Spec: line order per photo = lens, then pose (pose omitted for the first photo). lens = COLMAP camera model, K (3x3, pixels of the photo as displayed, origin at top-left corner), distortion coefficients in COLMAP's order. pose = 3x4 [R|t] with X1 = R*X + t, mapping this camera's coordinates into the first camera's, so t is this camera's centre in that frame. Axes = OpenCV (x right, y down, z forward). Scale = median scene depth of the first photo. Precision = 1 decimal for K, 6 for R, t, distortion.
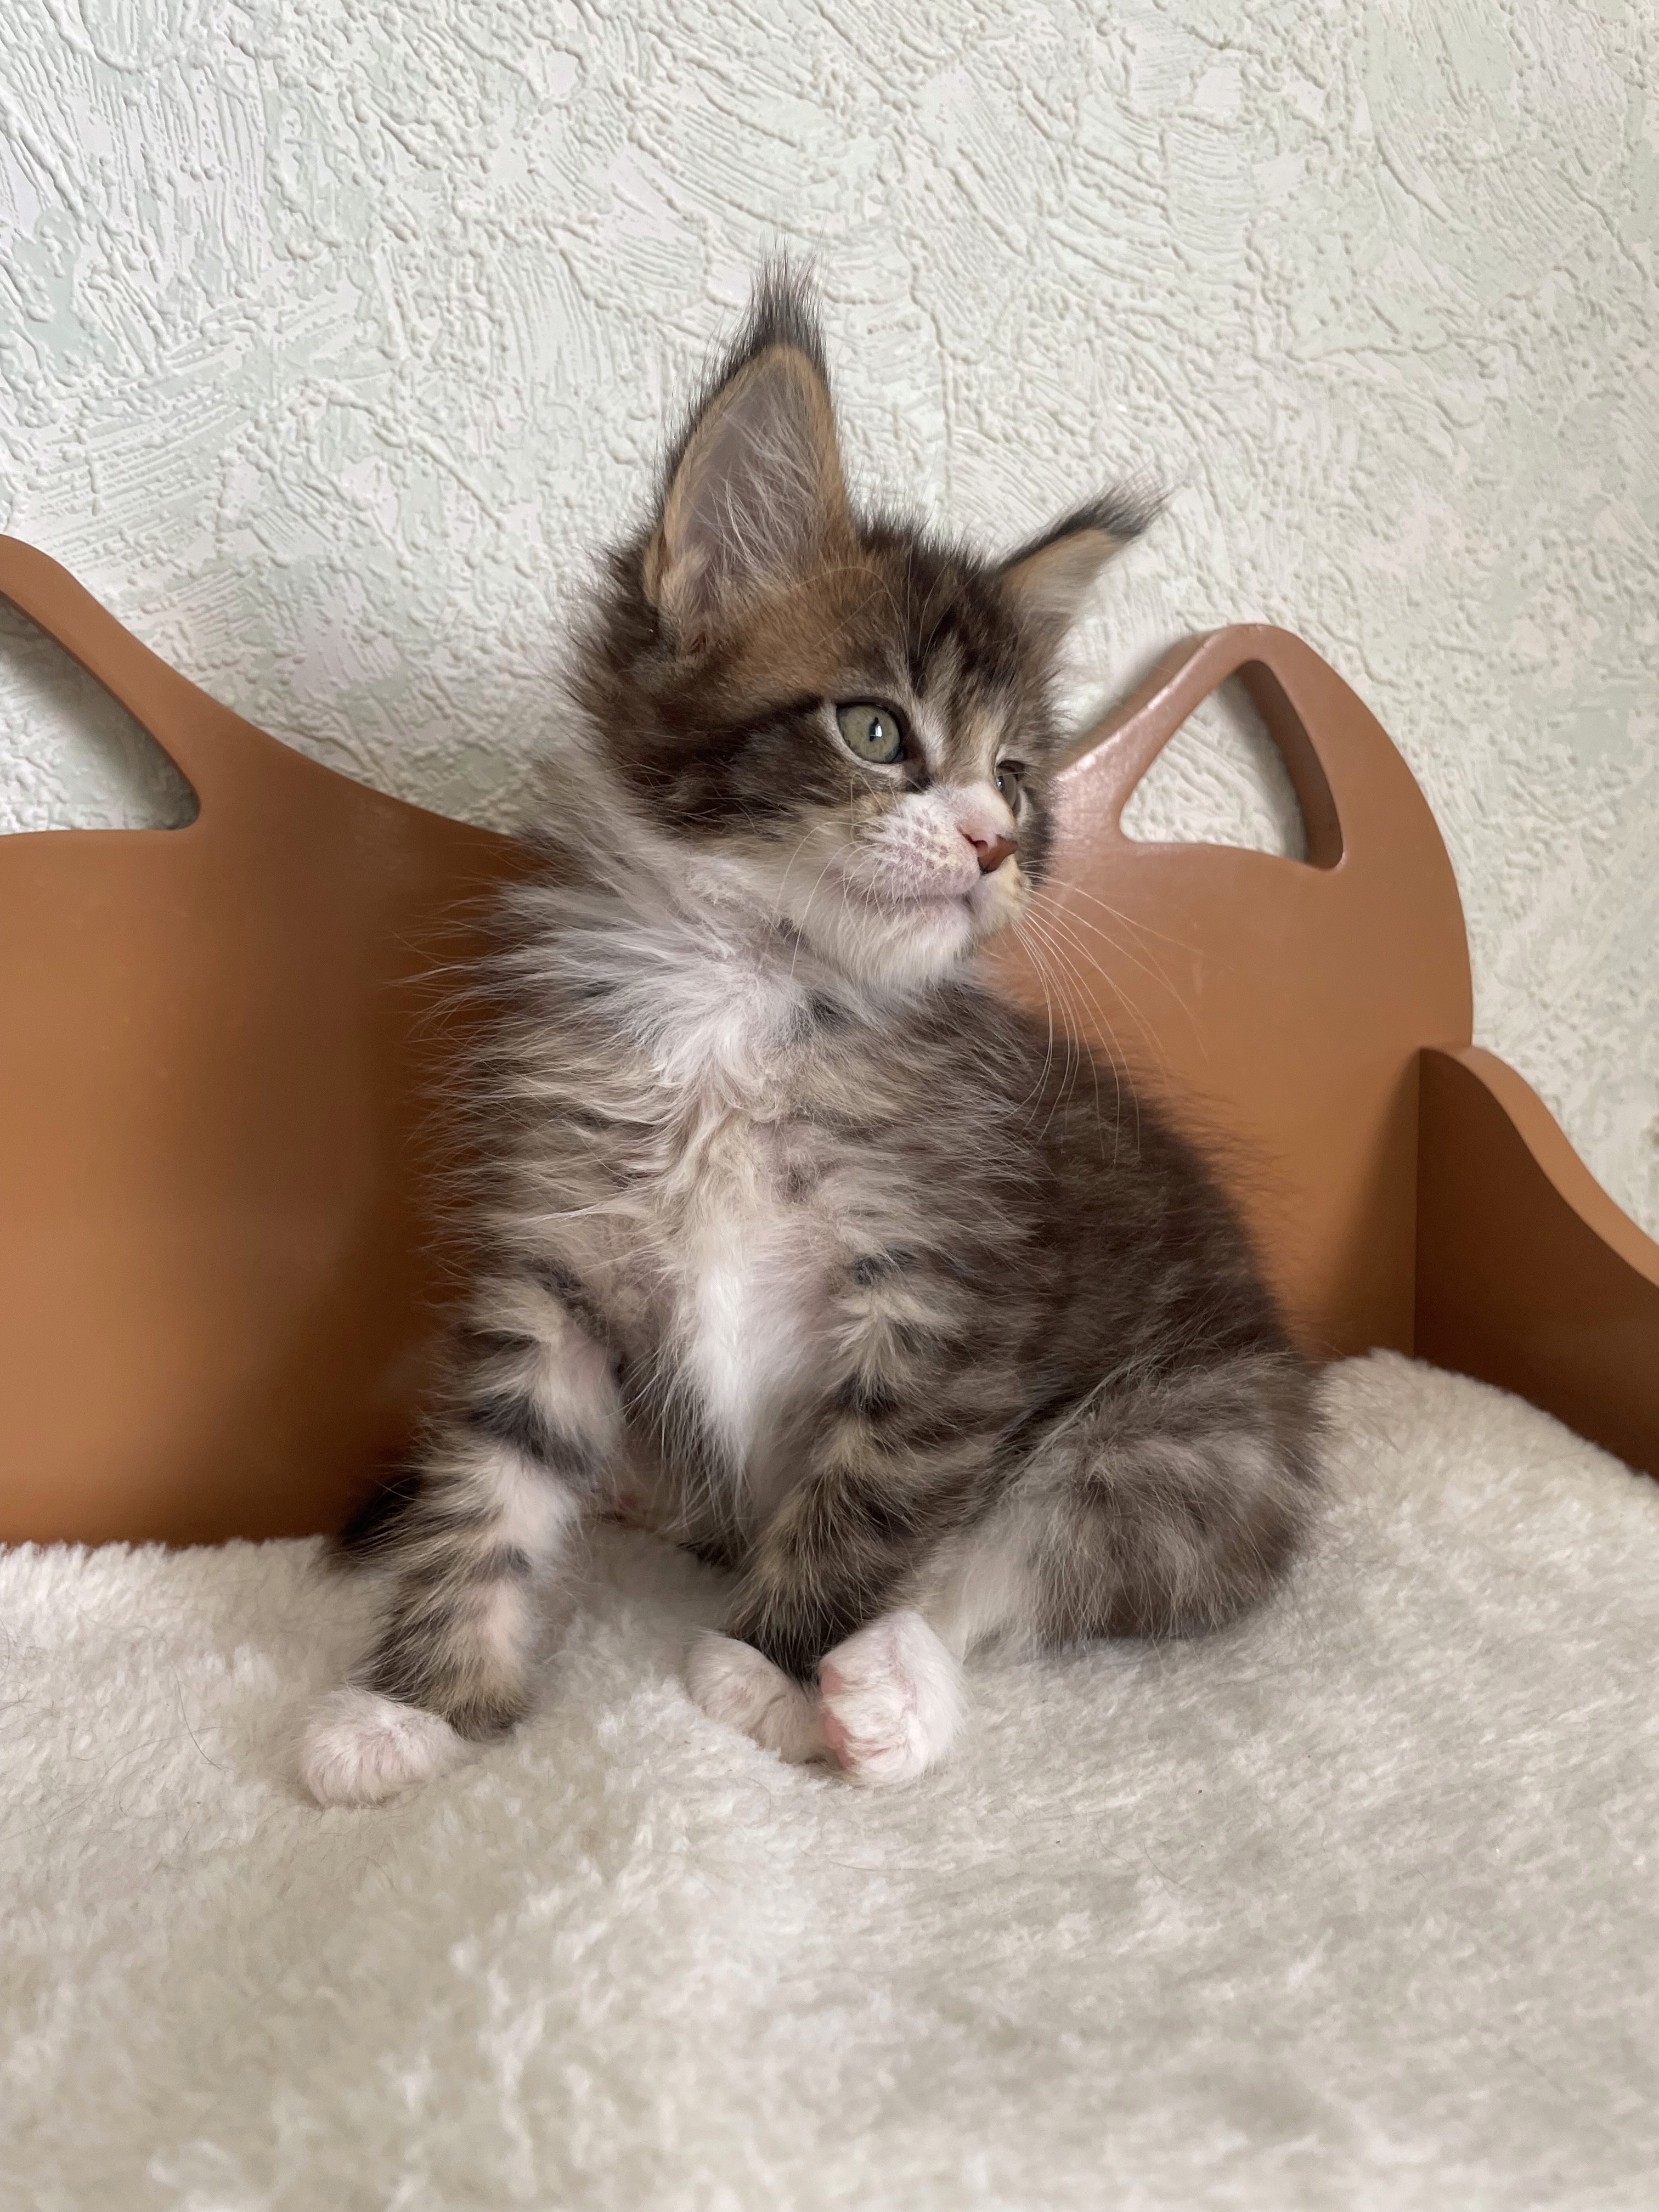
lens RADIAL K [[1669.9, 0, 808.2], [0, 1669.9, 1091.1], [0, 0, 1]] dist [0.073094, -0.114248]
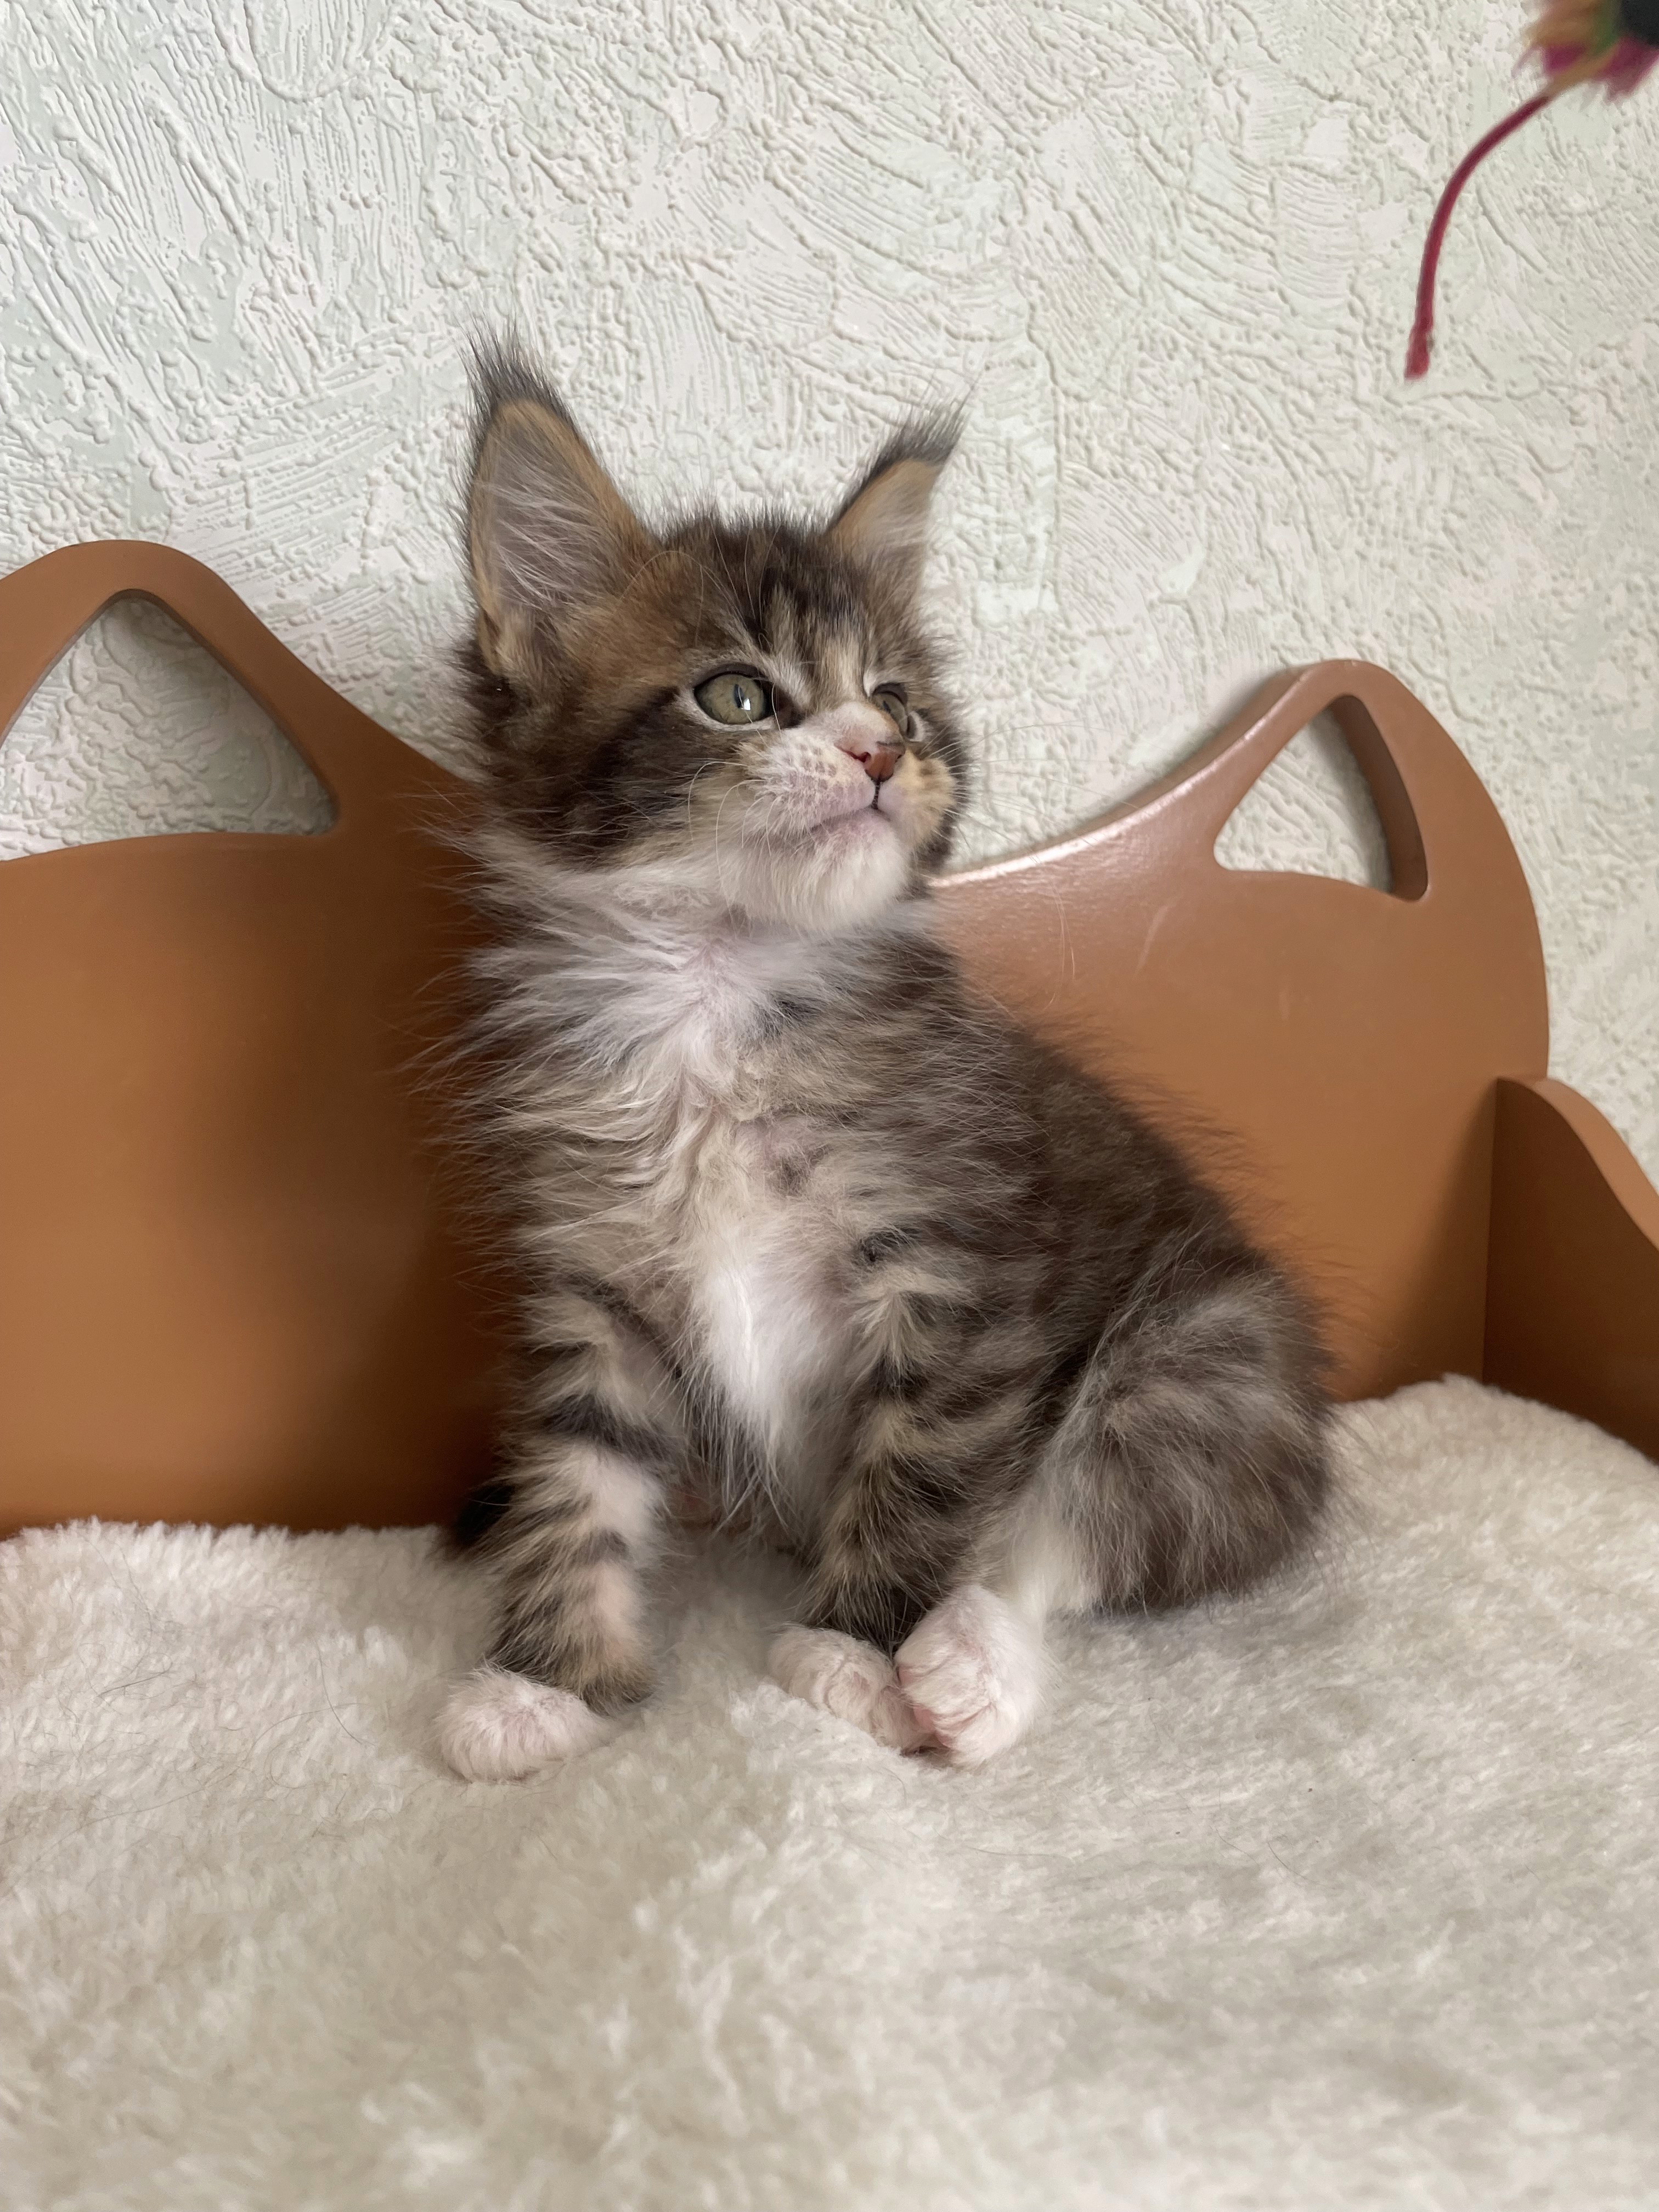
lens RADIAL K [[1669.9, 0, 809.4], [0, 1669.9, 1097.0], [0, 0, 1]] dist [0.073094, -0.114248]
pose [[0.999655, 0.025672, -0.005598, -0.052665], [-0.025717, 0.999637, -0.007978, 0.004982], [0.005391, 0.008120, 0.999953, -0.024270]]
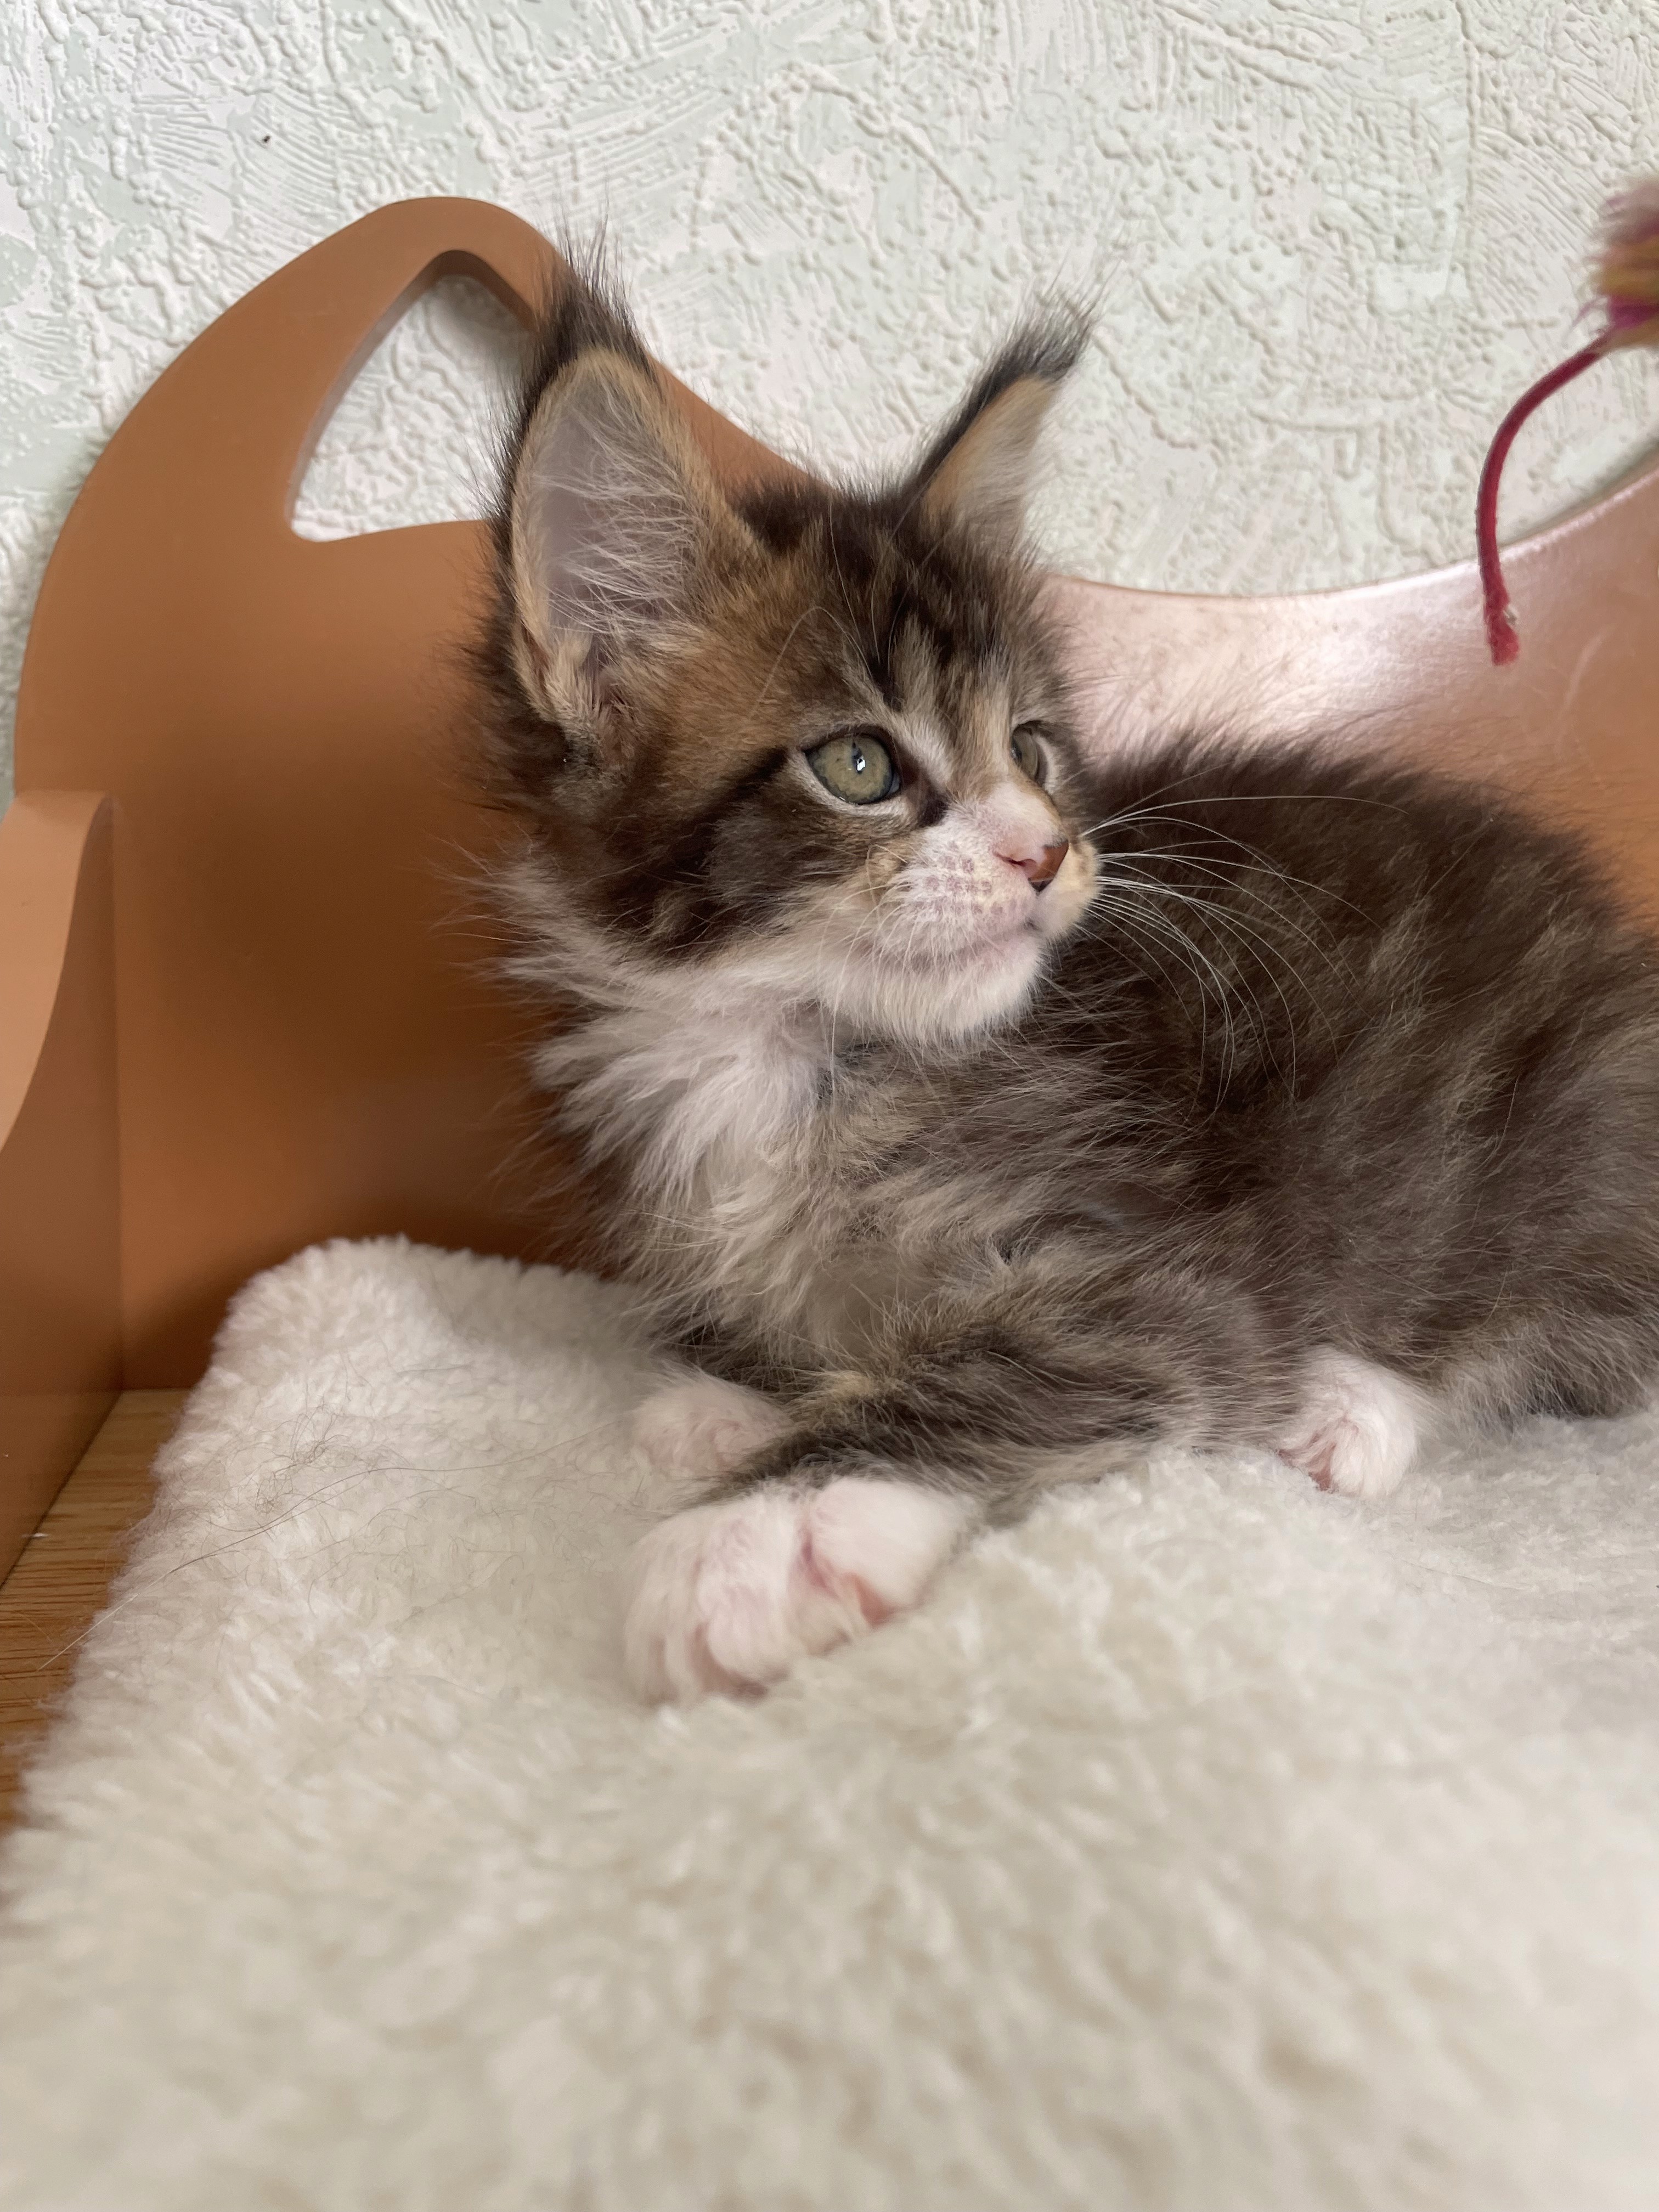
lens RADIAL K [[1669.9, 0, 814.8], [0, 1669.9, 1087.7], [0, 0, 1]] dist [0.073094, -0.114248]
pose [[0.981888, 0.043692, -0.184357, -0.071250], [-0.046713, 0.998835, -0.012072, 0.140447], [0.183615, 0.020465, 0.982785, 0.068630]]
